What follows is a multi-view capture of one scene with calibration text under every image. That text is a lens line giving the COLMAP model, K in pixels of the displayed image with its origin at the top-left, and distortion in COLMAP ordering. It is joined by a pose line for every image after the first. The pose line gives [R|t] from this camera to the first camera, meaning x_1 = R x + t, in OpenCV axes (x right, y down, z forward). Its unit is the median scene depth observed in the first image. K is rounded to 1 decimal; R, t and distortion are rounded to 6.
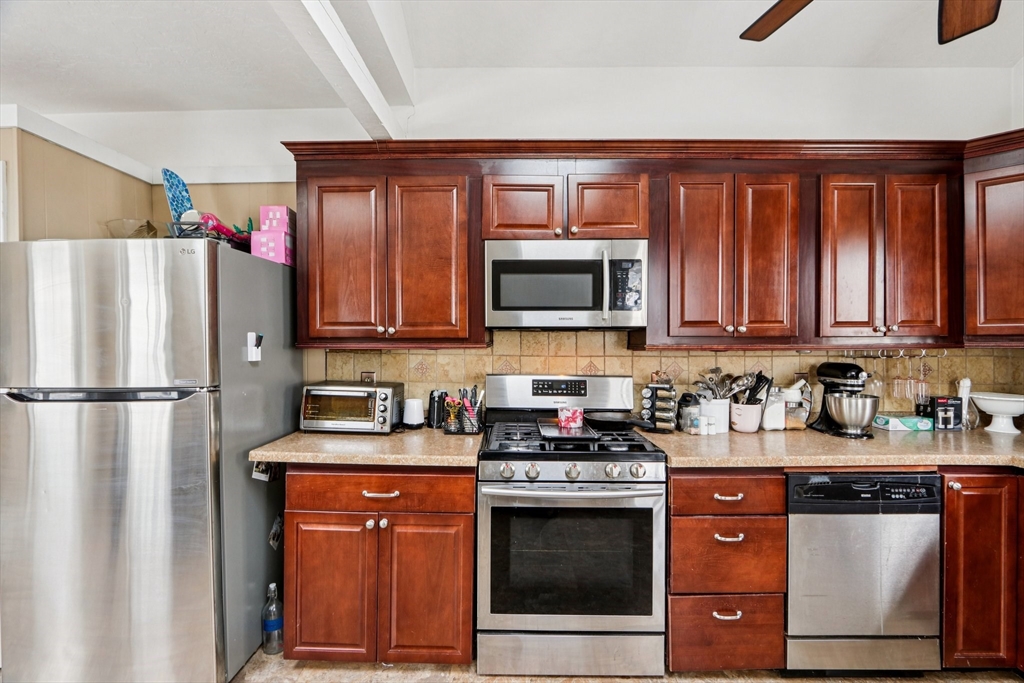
lens RADIAL K [[487.2, 0, 511.2], [0, 487.2, 342.2], [0, 0, 1]] dist [-0.005331, -0.000342]
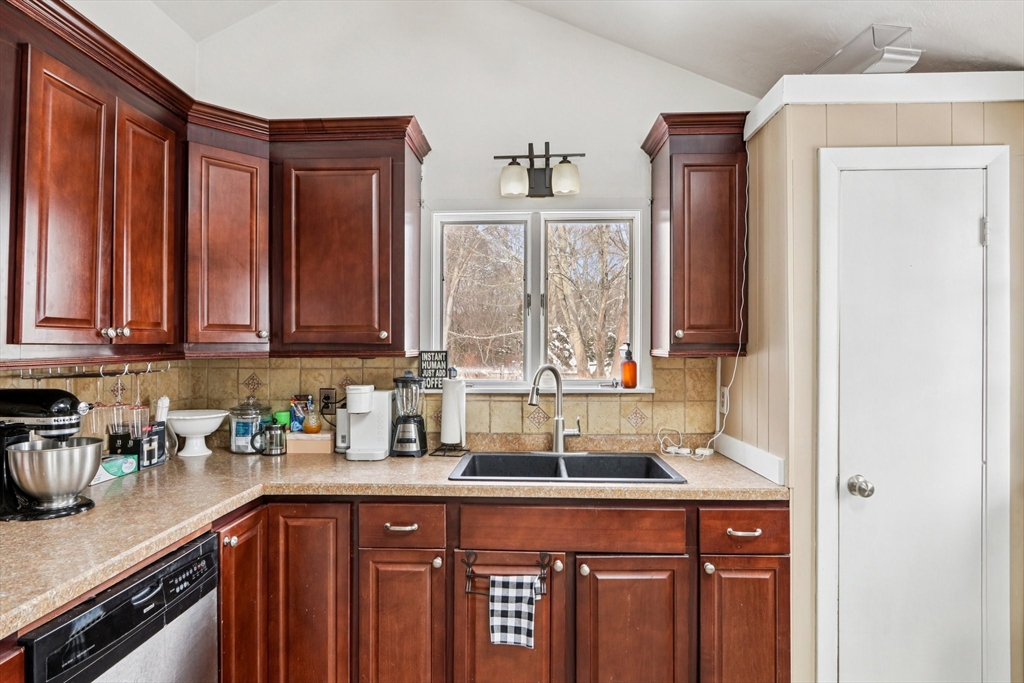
lens RADIAL K [[554.6, 0, 510.5], [0, 554.6, 340.3], [0, 0, 1]] dist [-0.013090, 0.001547]
pose [[0.022105, 0.010648, 0.999699, 0.043216], [0.001603, 0.999942, -0.010686, -0.007870], [-0.999754, 0.001838, 0.022087, 0.439919]]
